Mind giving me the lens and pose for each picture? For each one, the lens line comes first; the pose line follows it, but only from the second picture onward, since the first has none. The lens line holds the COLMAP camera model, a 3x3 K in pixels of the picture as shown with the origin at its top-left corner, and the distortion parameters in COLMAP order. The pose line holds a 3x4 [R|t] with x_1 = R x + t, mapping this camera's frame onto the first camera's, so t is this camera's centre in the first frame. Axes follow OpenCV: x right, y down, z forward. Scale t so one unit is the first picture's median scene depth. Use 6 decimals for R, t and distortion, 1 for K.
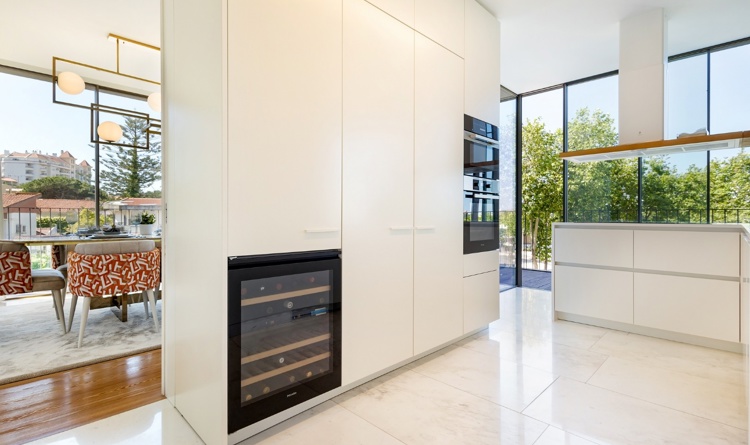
lens RADIAL K [[354.0, 0, 369.5], [0, 354.0, 221.1], [0, 0, 1]] dist [0.009243, 0.001073]
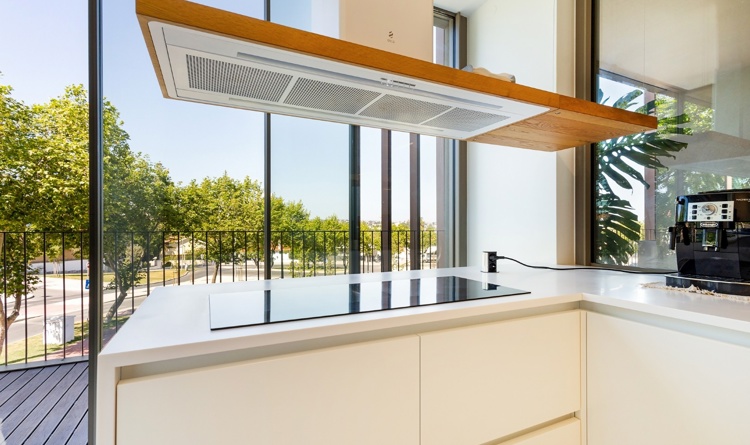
lens RADIAL K [[354.0, 0, 382.7], [0, 354.0, 225.1], [0, 0, 1]] dist [0.009243, 0.001073]
pose [[0.301332, 0.001089, 0.953519, 0.064344], [0.010018, 0.999941, -0.004308, -0.010737], [-0.953467, 0.010851, 0.301303, 0.148318]]
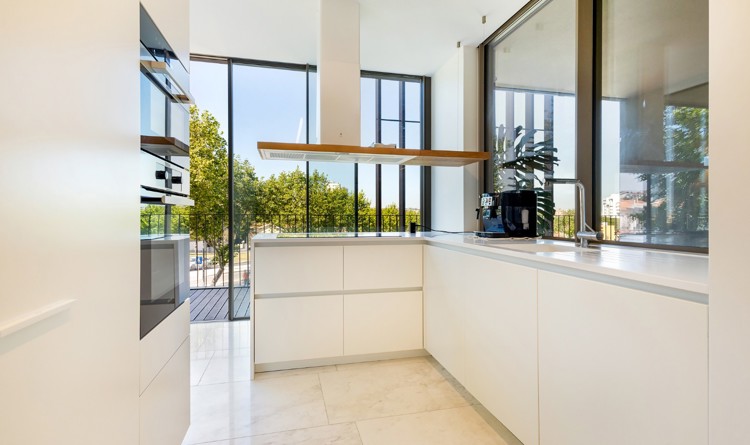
lens RADIAL K [[354.0, 0, 358.1], [0, 354.0, 213.3], [0, 0, 1]] dist [0.009243, 0.001073]
pose [[0.530582, 0.002027, 0.847631, 0.006536], [0.009056, 0.999927, -0.008061, -0.007846], [-0.847585, 0.011953, 0.530524, 0.088868]]
